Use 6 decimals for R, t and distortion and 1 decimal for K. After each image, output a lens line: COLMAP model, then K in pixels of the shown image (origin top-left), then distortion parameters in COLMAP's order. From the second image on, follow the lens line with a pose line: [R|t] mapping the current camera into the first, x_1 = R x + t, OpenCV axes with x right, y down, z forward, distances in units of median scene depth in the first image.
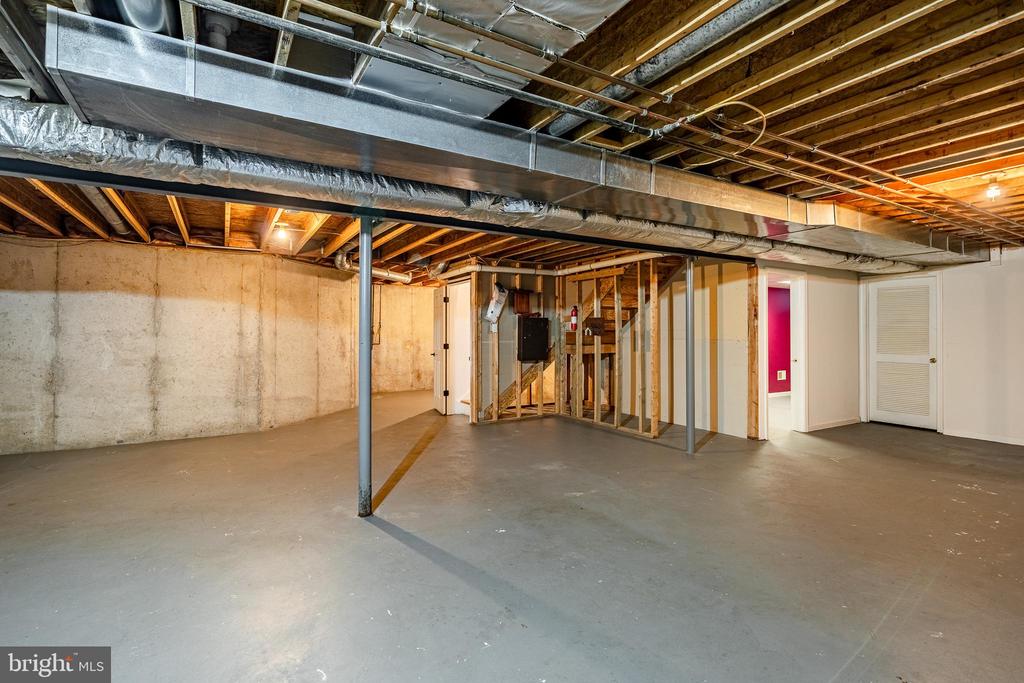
lens RADIAL K [[482.1, 0, 512.0], [0, 482.1, 334.8], [0, 0, 1]] dist [-0.000937, -0.000080]
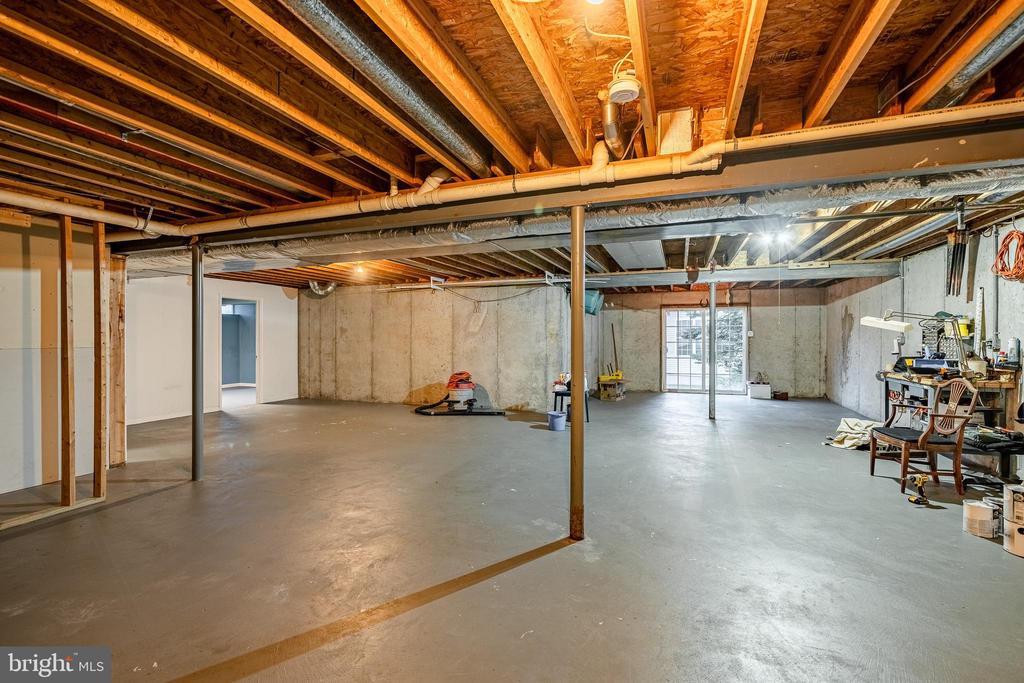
lens RADIAL K [[456.9, 0, 513.1], [0, 456.9, 340.4], [0, 0, 1]] dist [-0.000286, 0.000054]
pose [[-0.626767, 0.001214, 0.779206, -0.883447], [0.009267, 0.999940, 0.005896, 0.002587], [-0.779152, 0.010916, -0.626740, 1.603103]]
